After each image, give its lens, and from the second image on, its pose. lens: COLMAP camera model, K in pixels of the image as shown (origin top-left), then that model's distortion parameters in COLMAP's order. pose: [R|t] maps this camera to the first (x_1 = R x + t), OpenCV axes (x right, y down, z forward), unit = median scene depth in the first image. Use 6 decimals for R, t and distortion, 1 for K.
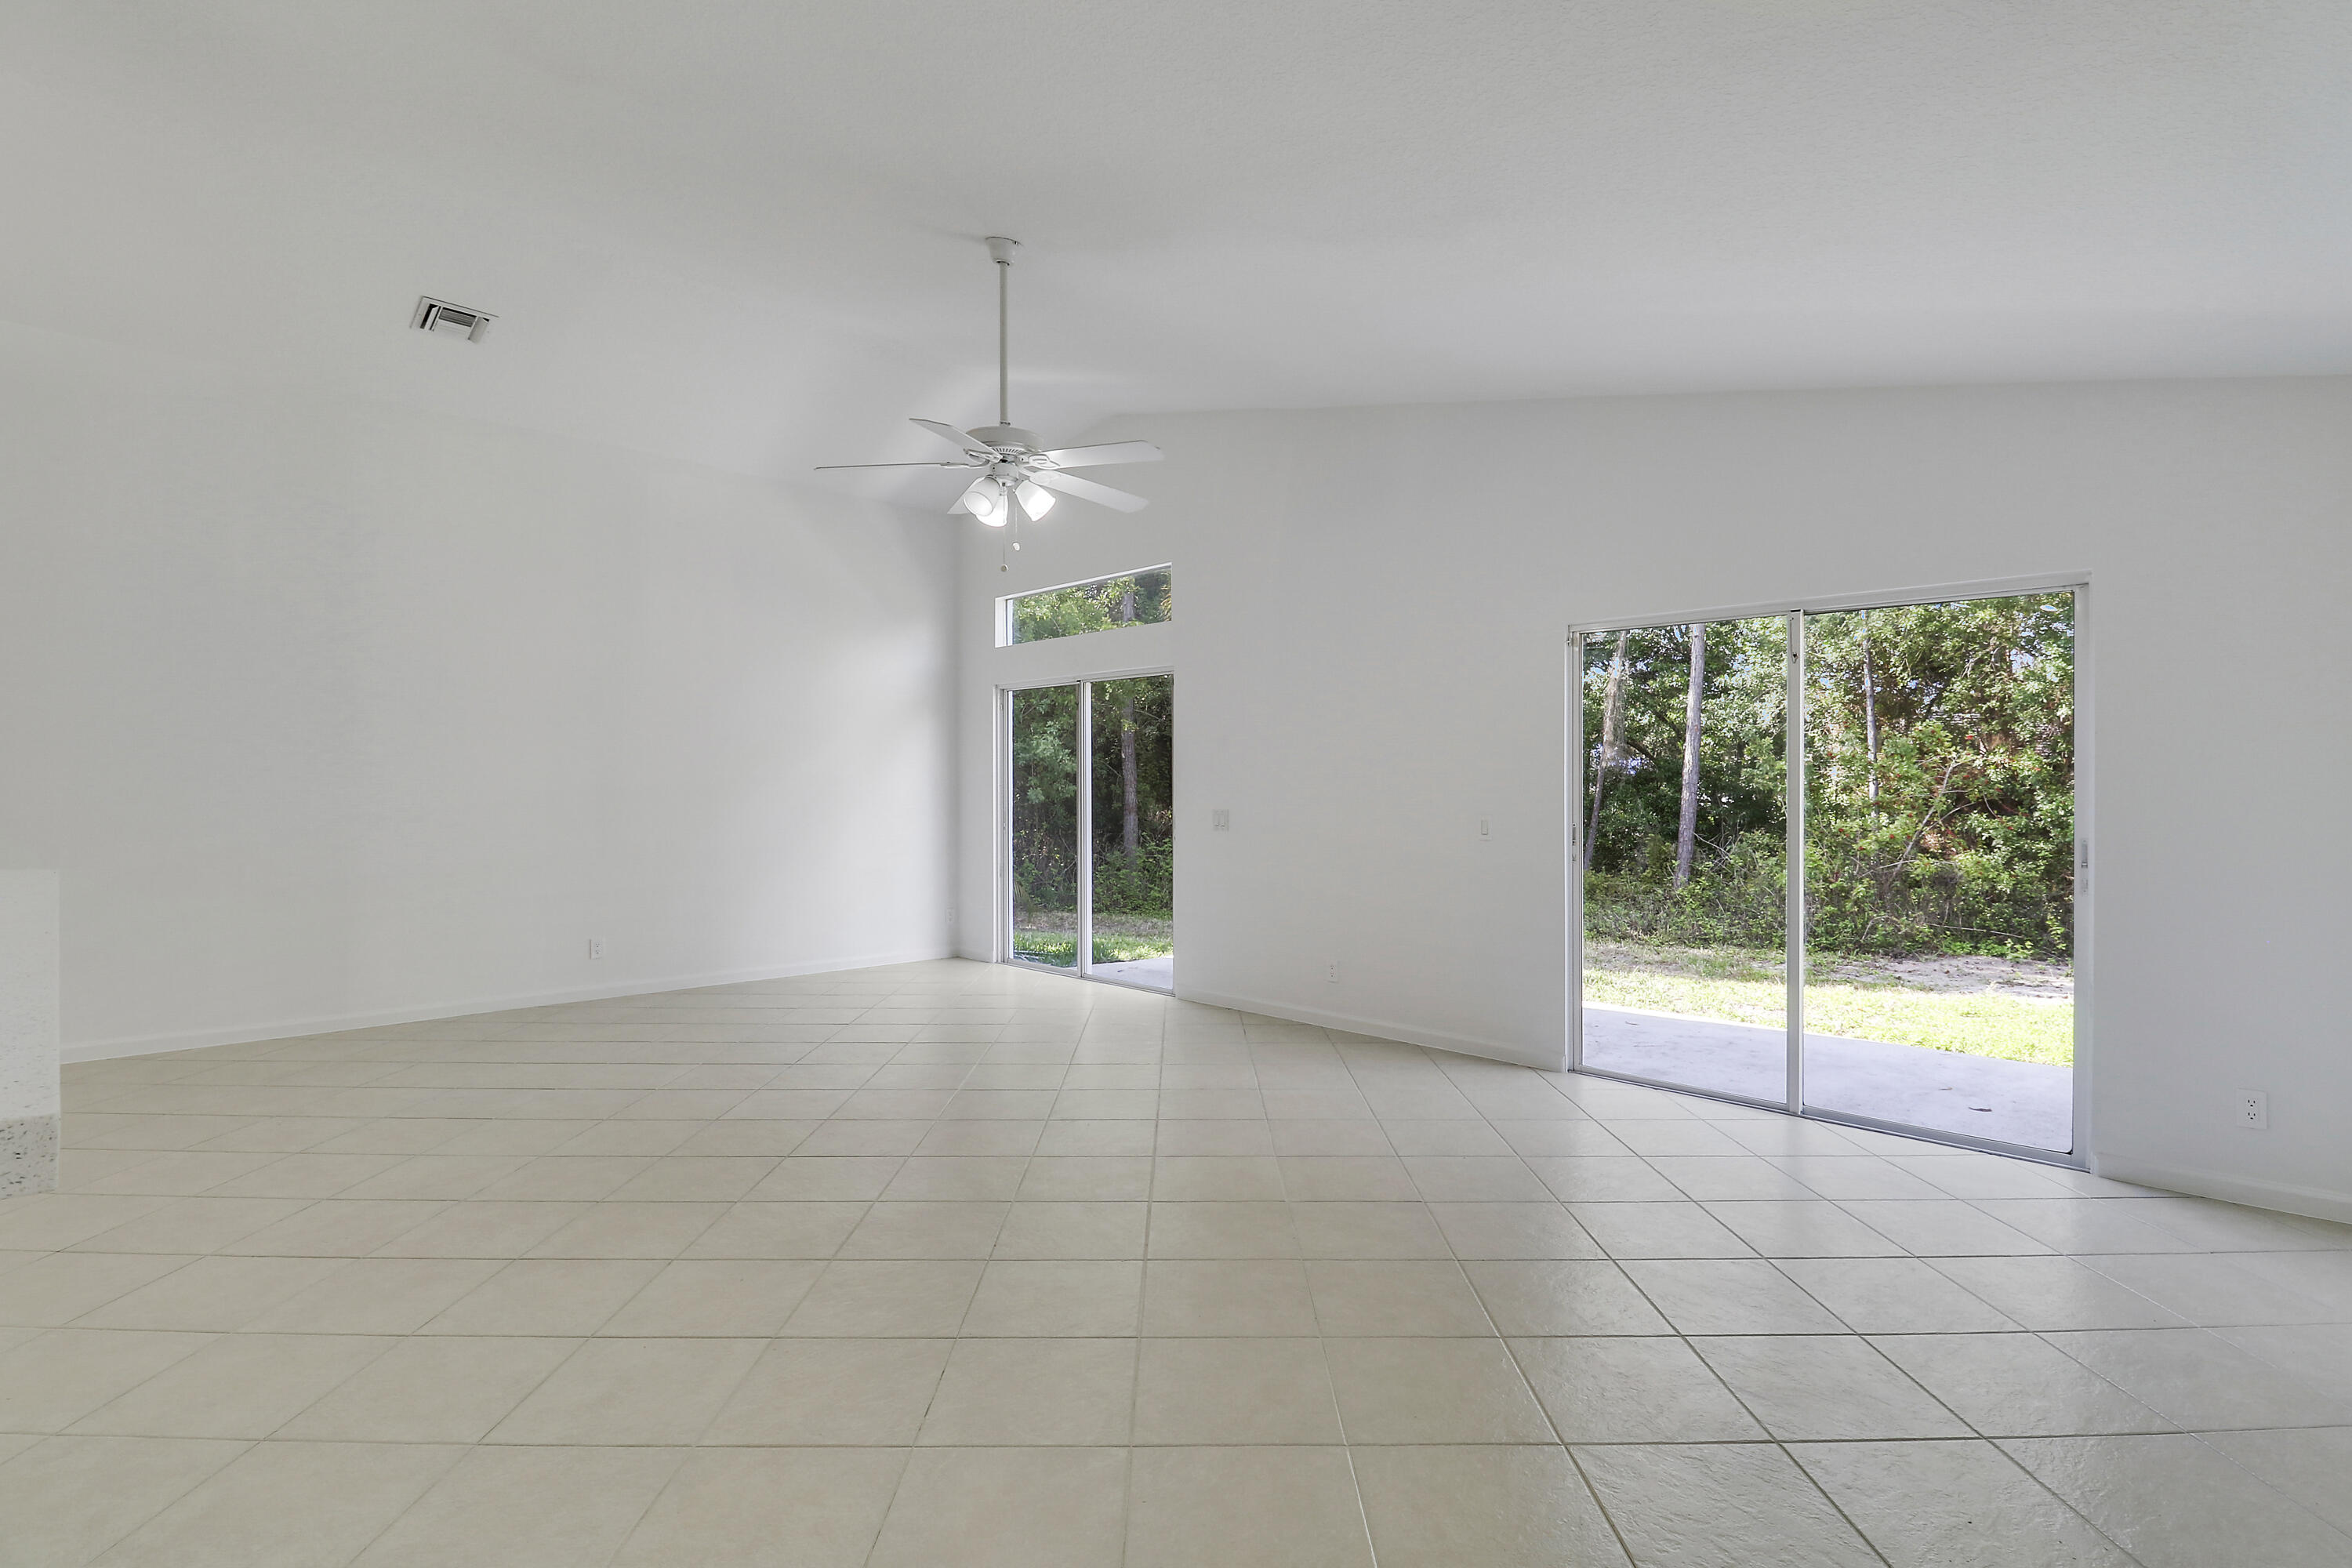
lens RADIAL K [[1126.7, 0, 1194.7], [0, 1126.7, 792.8], [0, 0, 1]] dist [-0.002366, -0.007771]
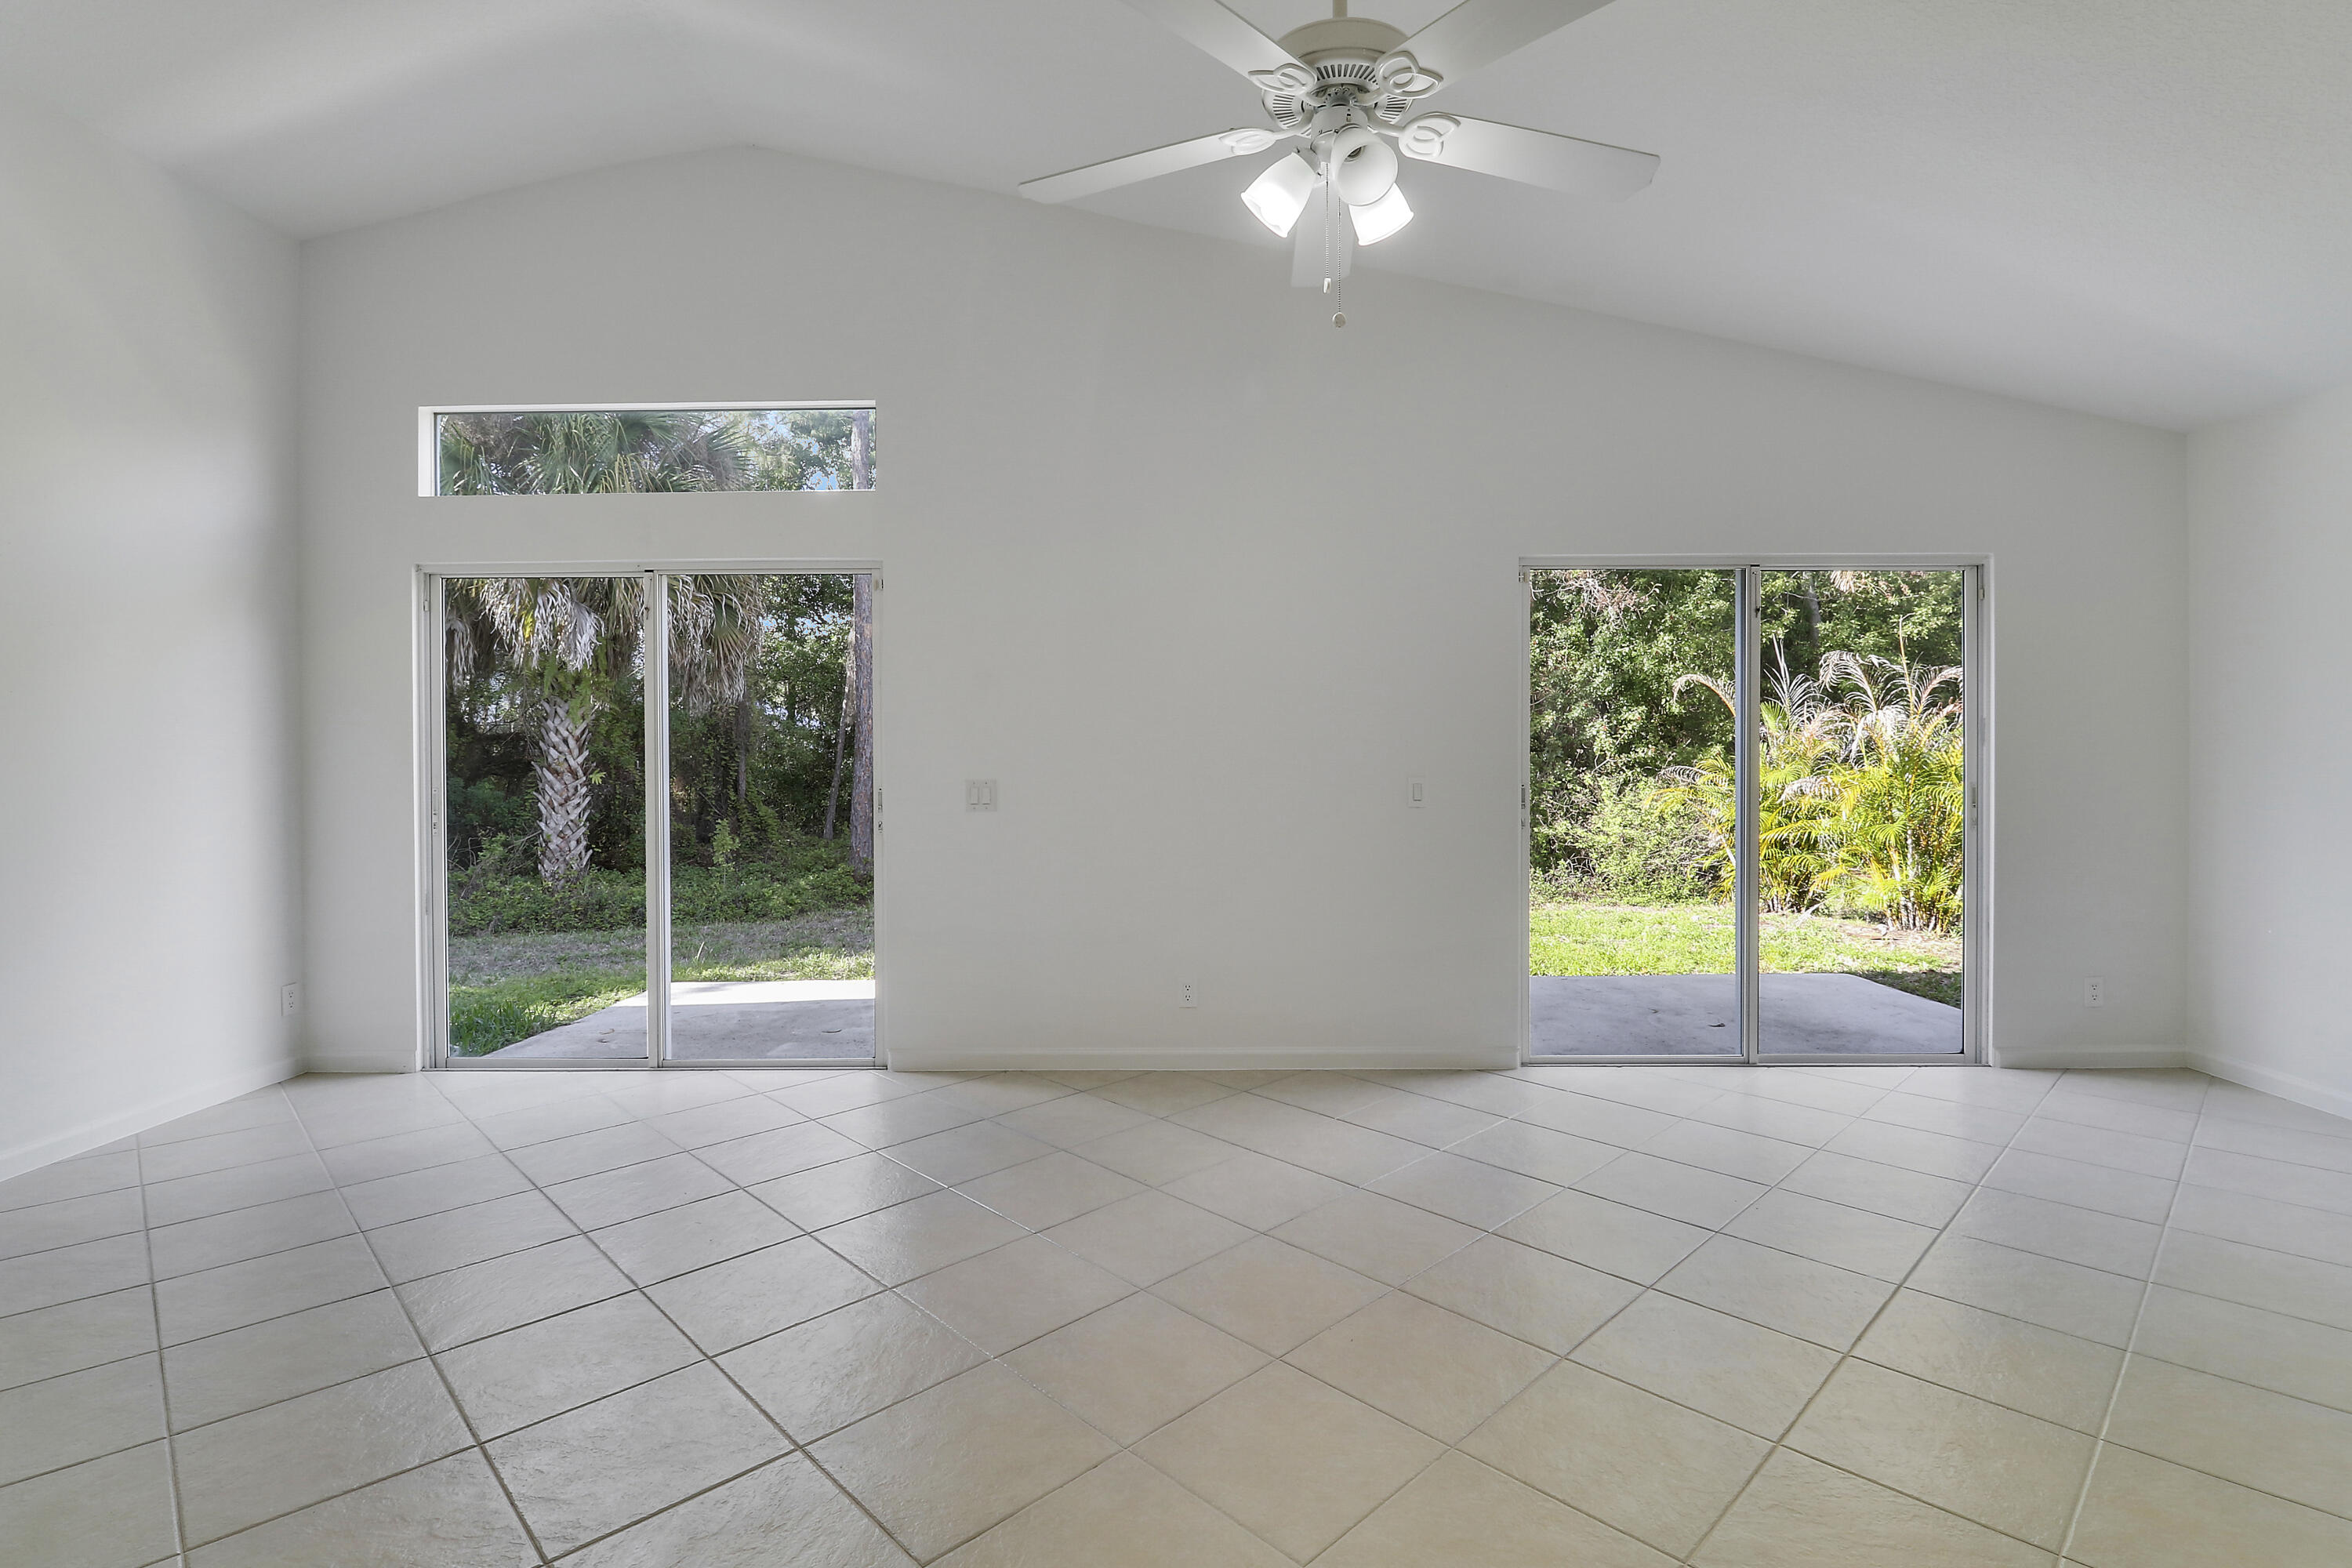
lens RADIAL K [[1126.7, 0, 1180.3], [0, 1126.7, 752.7], [0, 0, 1]] dist [-0.002366, -0.007771]
pose [[0.710894, -0.012673, 0.703185, -0.296286], [0.010067, 0.999919, 0.007843, -0.004674], [-0.703227, 0.001504, 0.710964, 0.351183]]
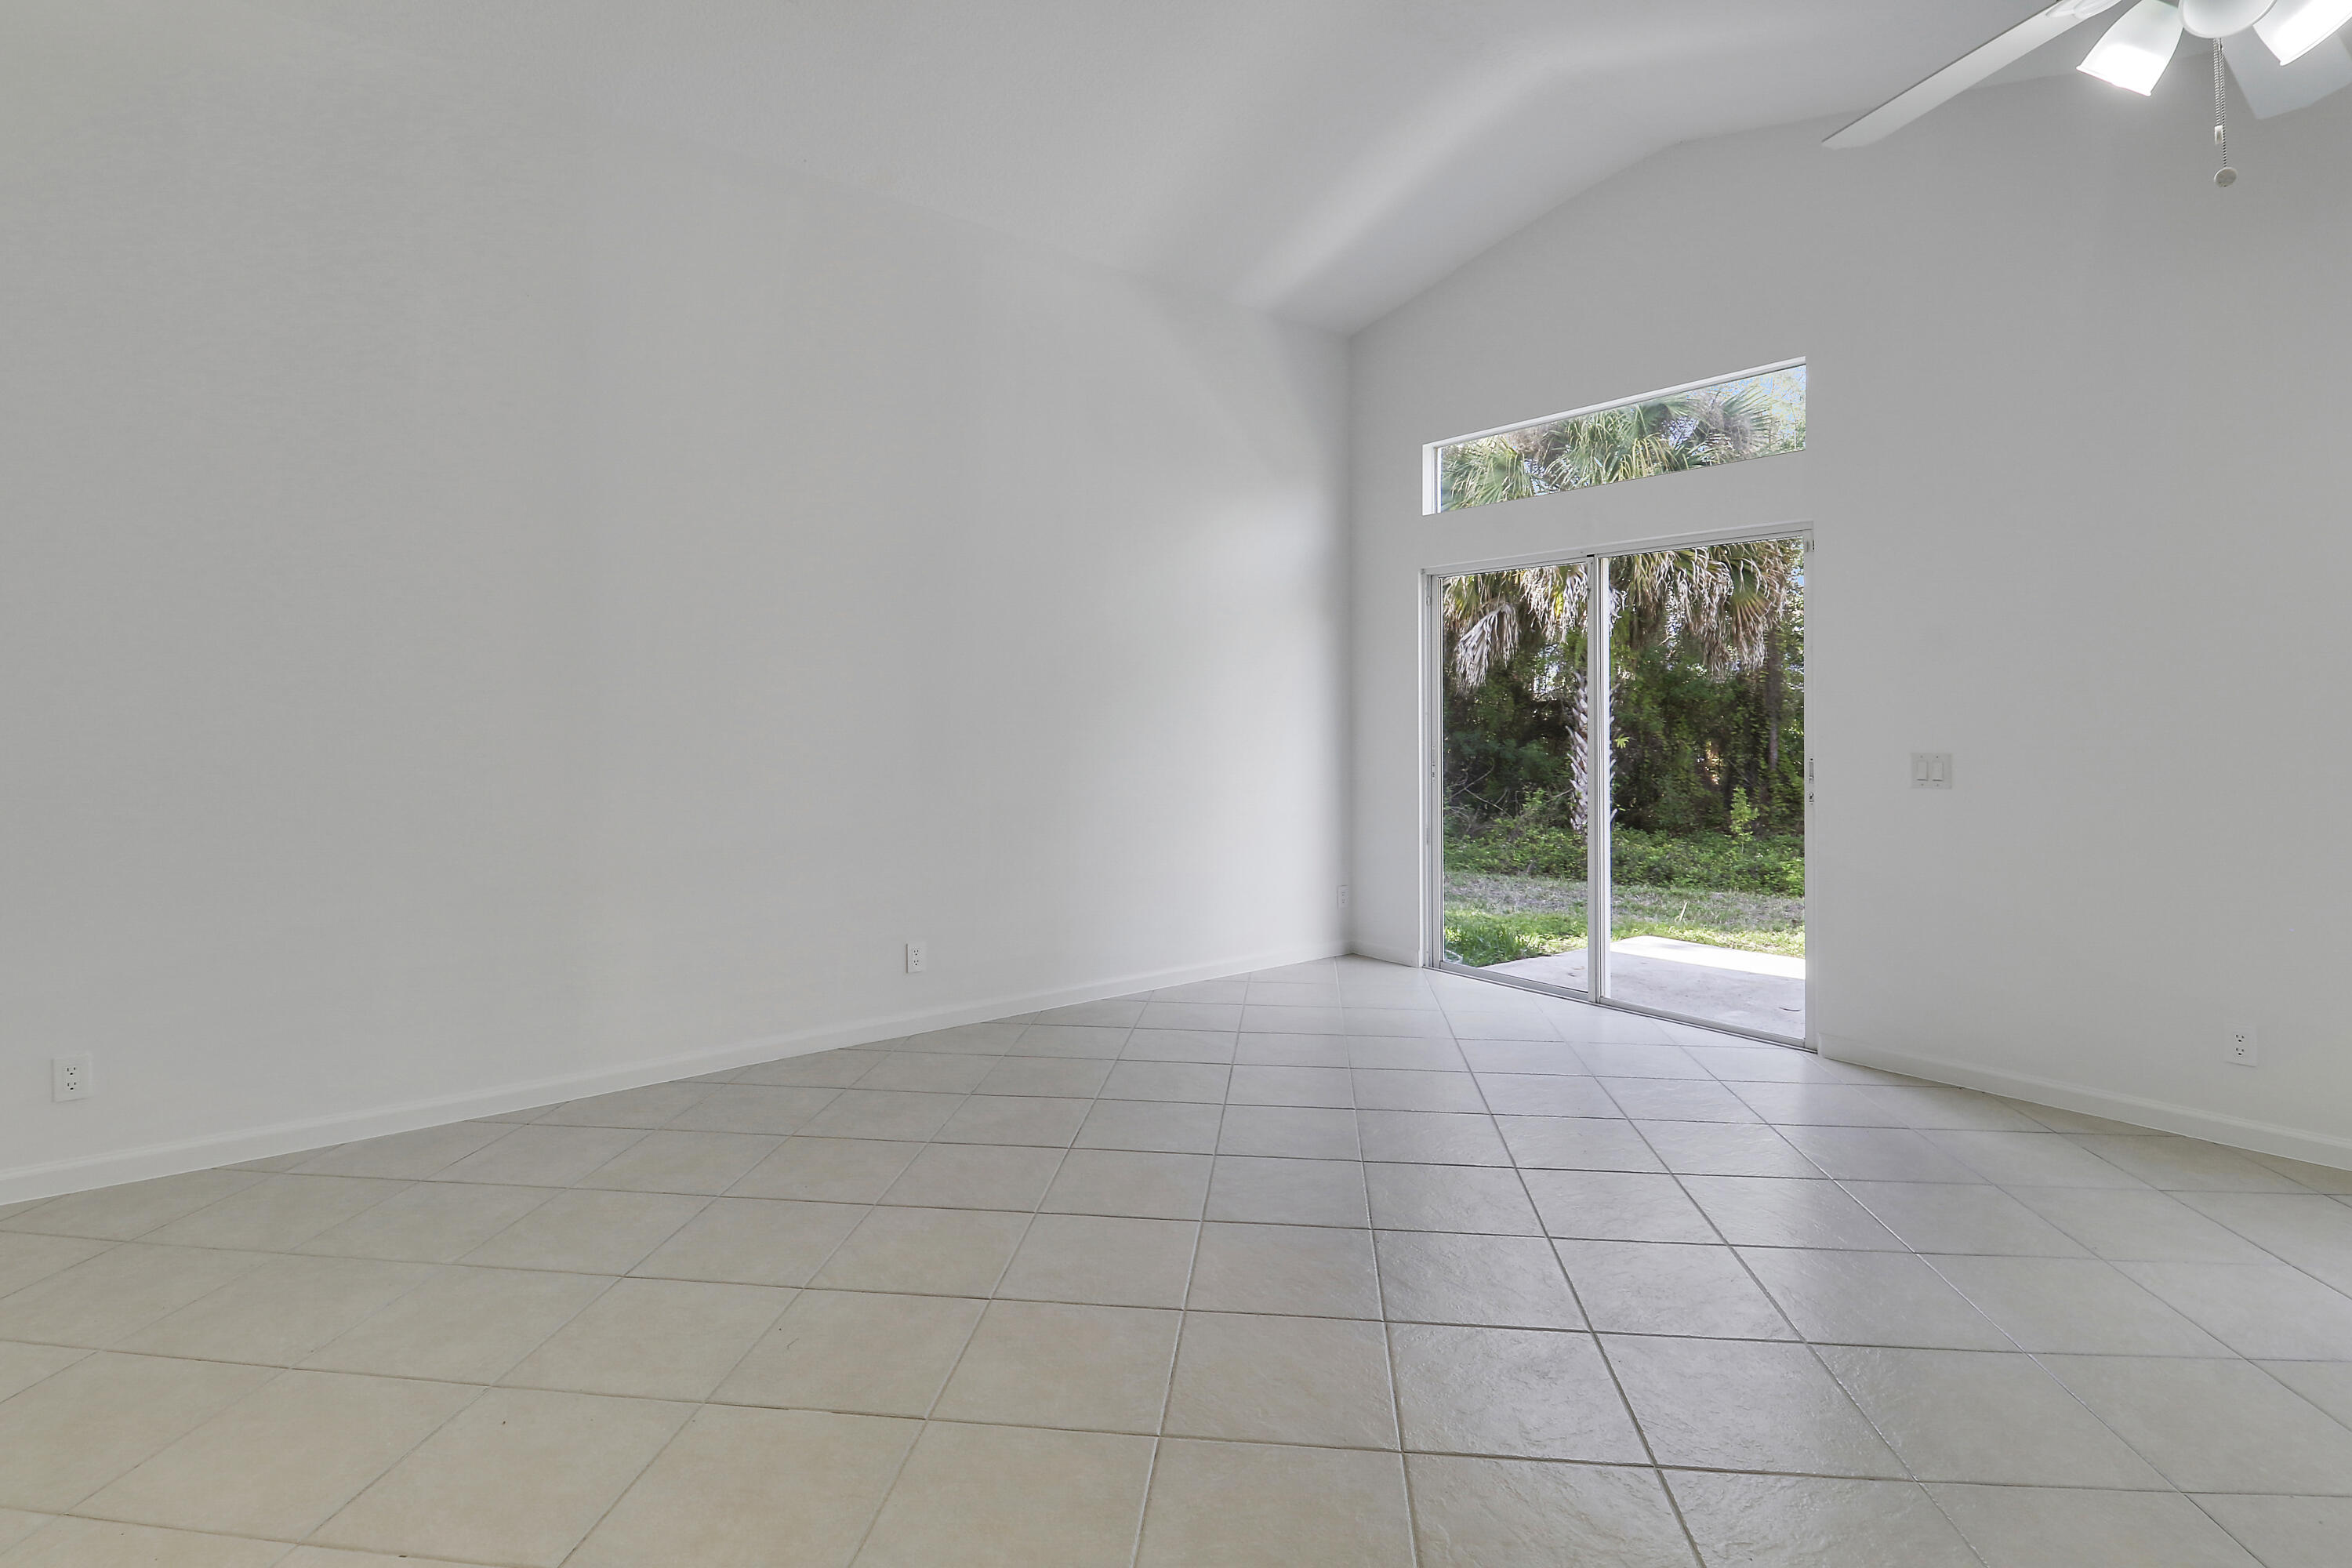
lens RADIAL K [[1126.7, 0, 1189.1], [0, 1126.7, 709.8], [0, 0, 1]] dist [-0.002366, -0.007771]
pose [[0.995833, -0.000893, -0.091193, -0.256477], [0.000389, 0.999985, -0.005550, -0.004379], [0.091197, 0.005491, 0.995818, 0.294011]]
